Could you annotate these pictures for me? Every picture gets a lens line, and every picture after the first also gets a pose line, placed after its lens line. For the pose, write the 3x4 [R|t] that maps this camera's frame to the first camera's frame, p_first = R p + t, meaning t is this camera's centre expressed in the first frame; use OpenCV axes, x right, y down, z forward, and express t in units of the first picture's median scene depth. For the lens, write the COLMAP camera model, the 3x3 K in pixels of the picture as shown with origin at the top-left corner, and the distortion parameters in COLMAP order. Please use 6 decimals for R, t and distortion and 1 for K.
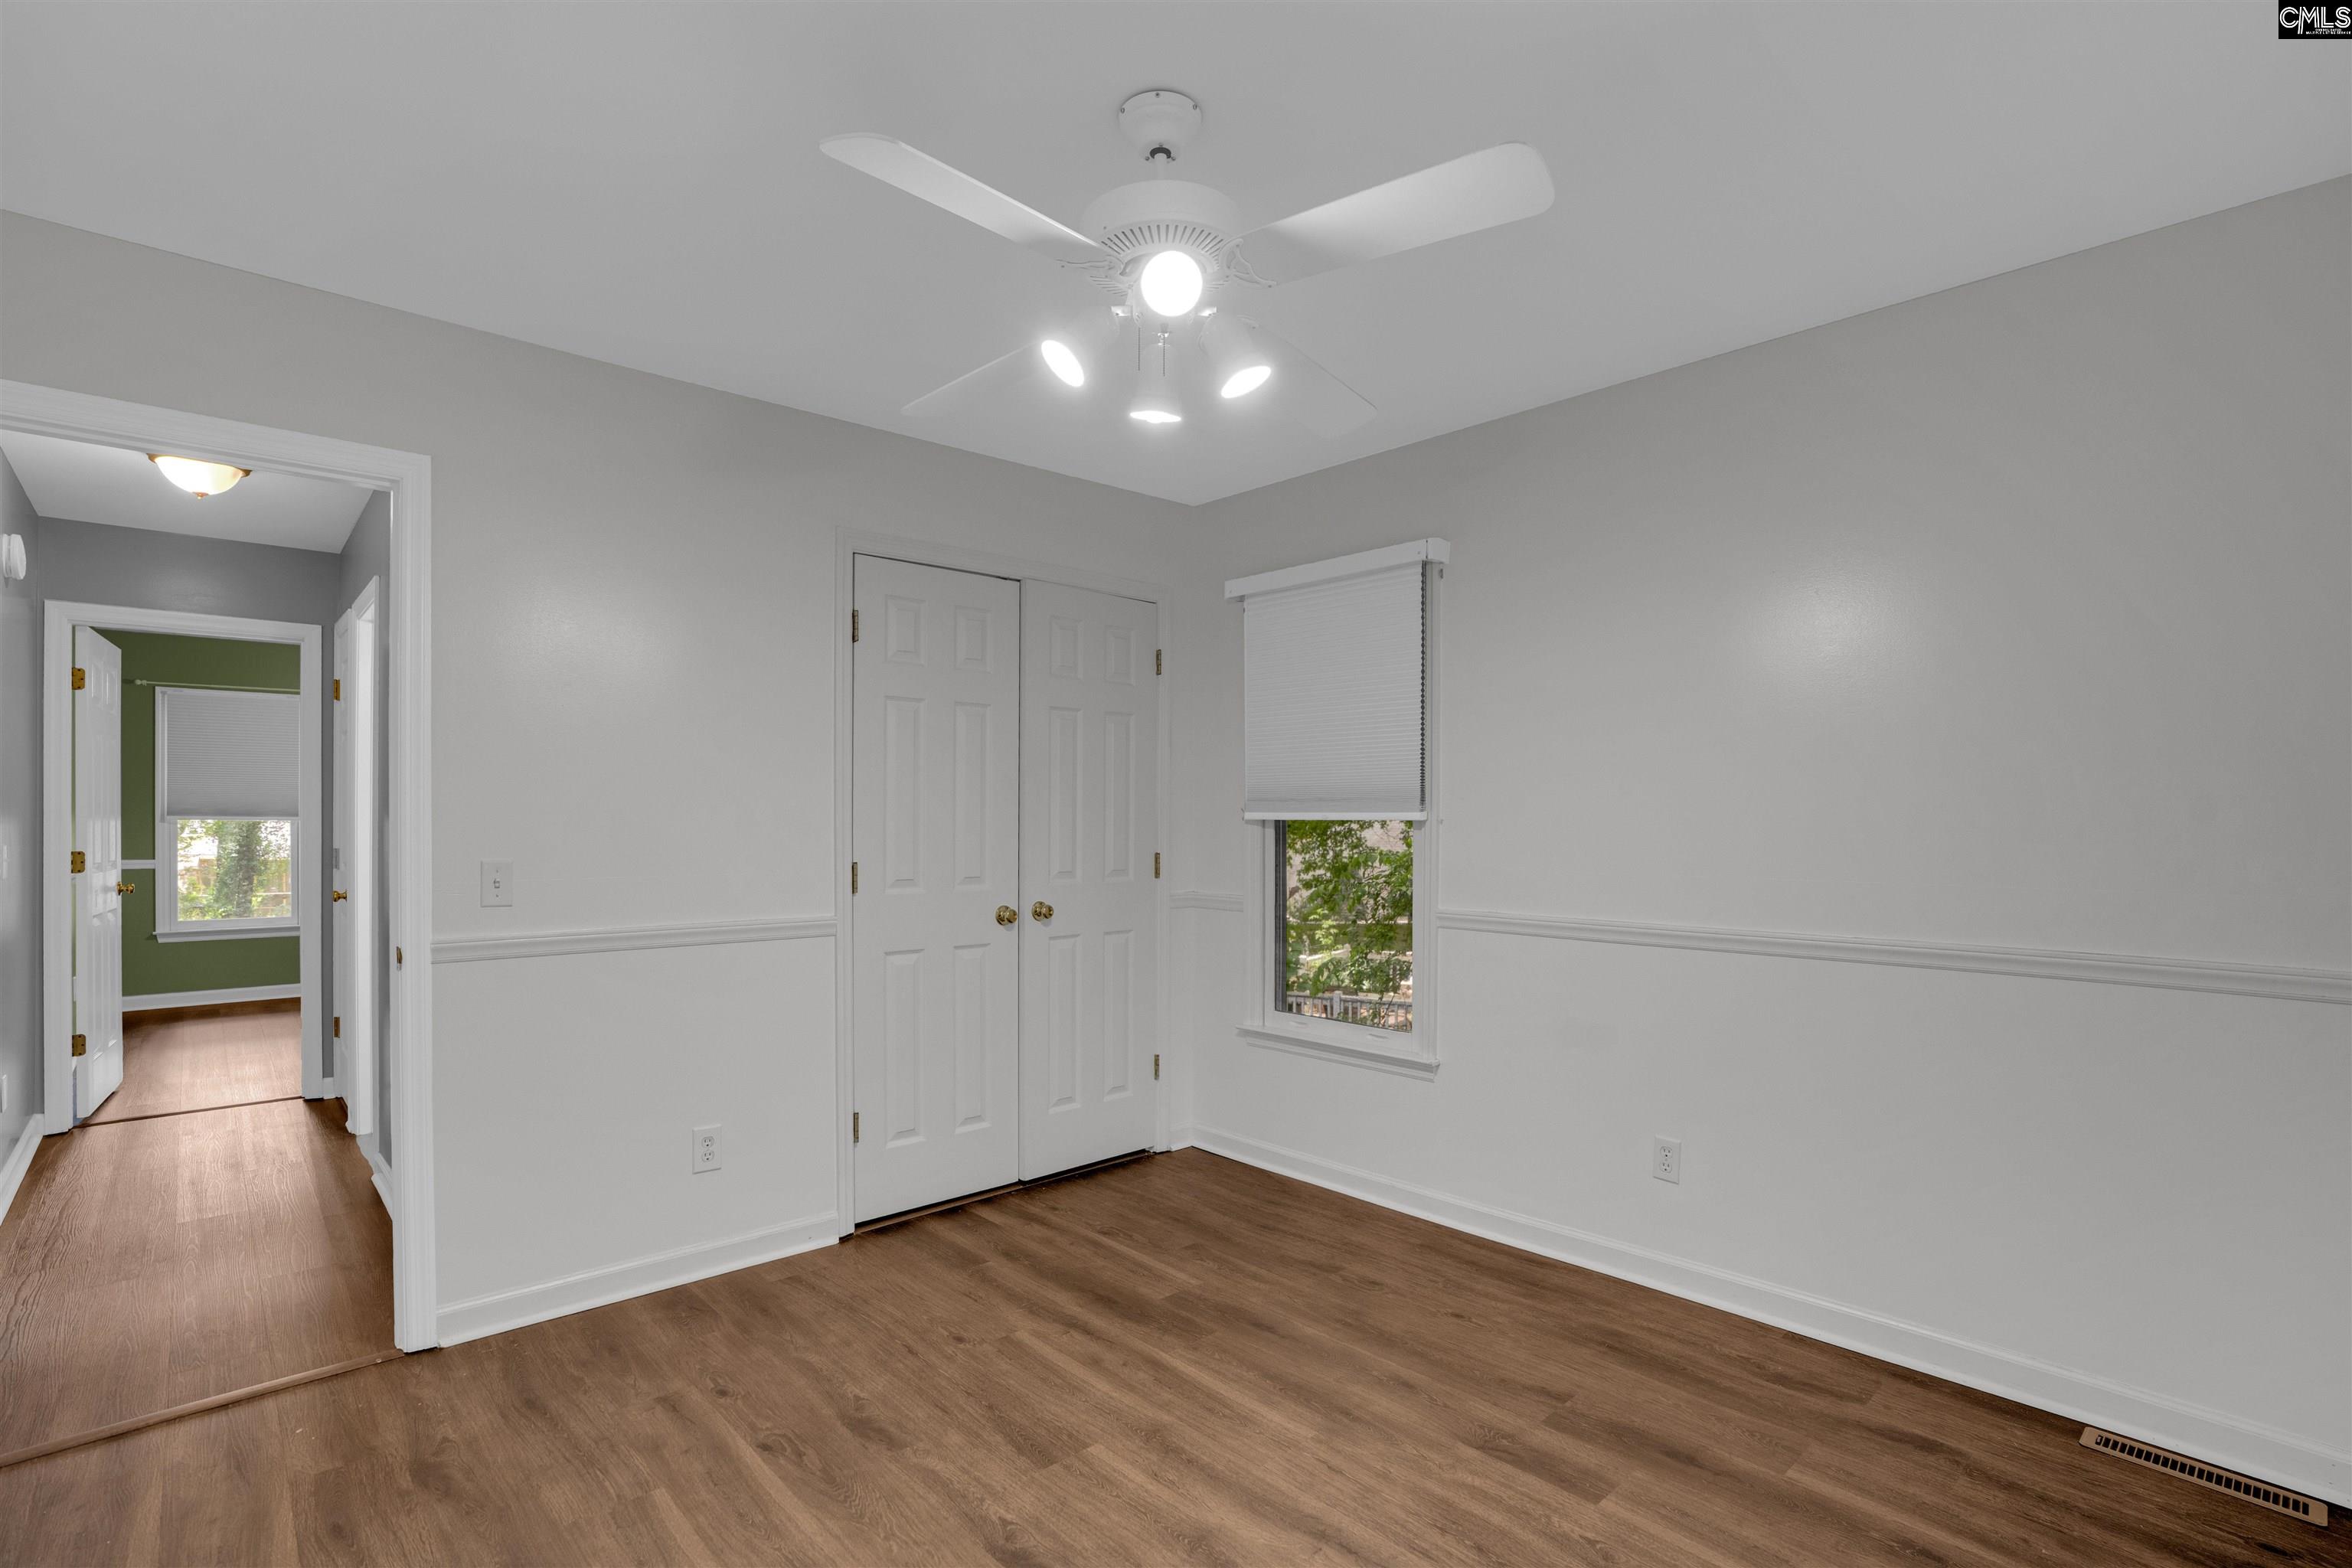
lens RADIAL K [[1107.6, 0, 1177.8], [0, 1107.6, 806.1], [0, 0, 1]] dist [-0.045463, 0.009198]
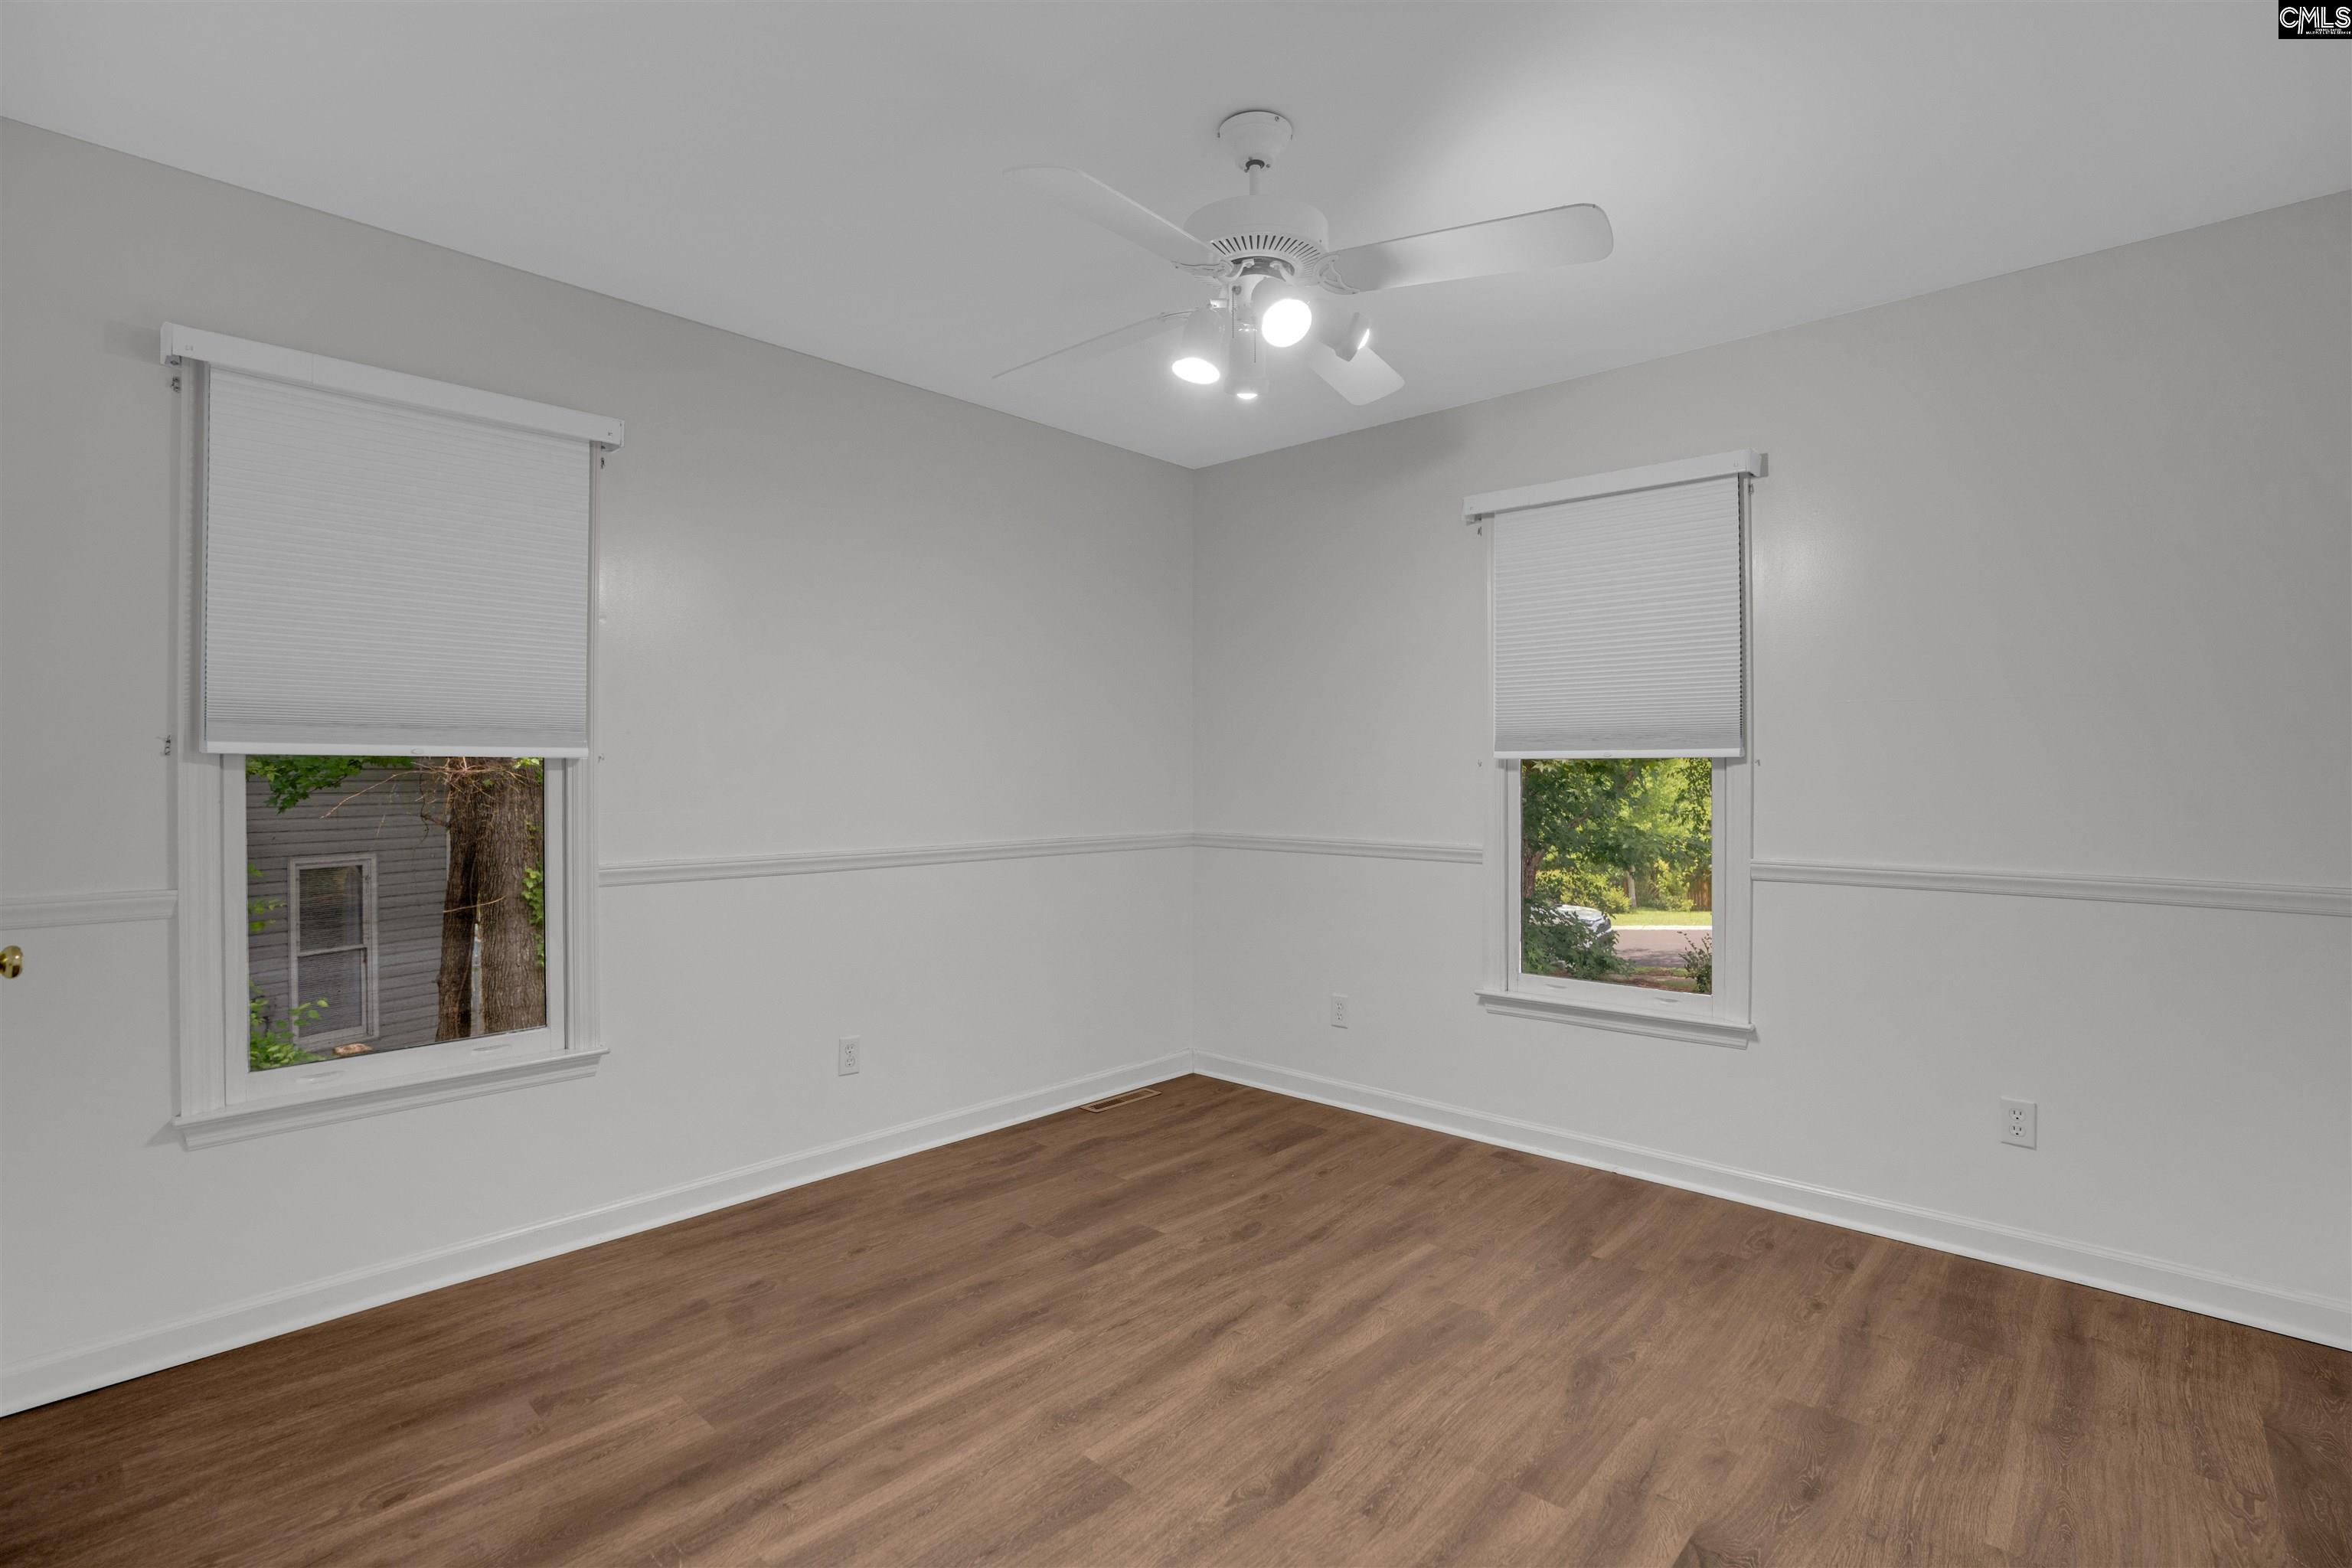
lens RADIAL K [[1107.6, 0, 1161.0], [0, 1107.6, 771.0], [0, 0, 1]] dist [-0.045463, 0.009198]
pose [[-0.075980, -0.000661, 0.997109, -0.846232], [-0.013816, 0.999904, -0.000390, 0.023515], [-0.997014, -0.013806, -0.075982, 0.887281]]
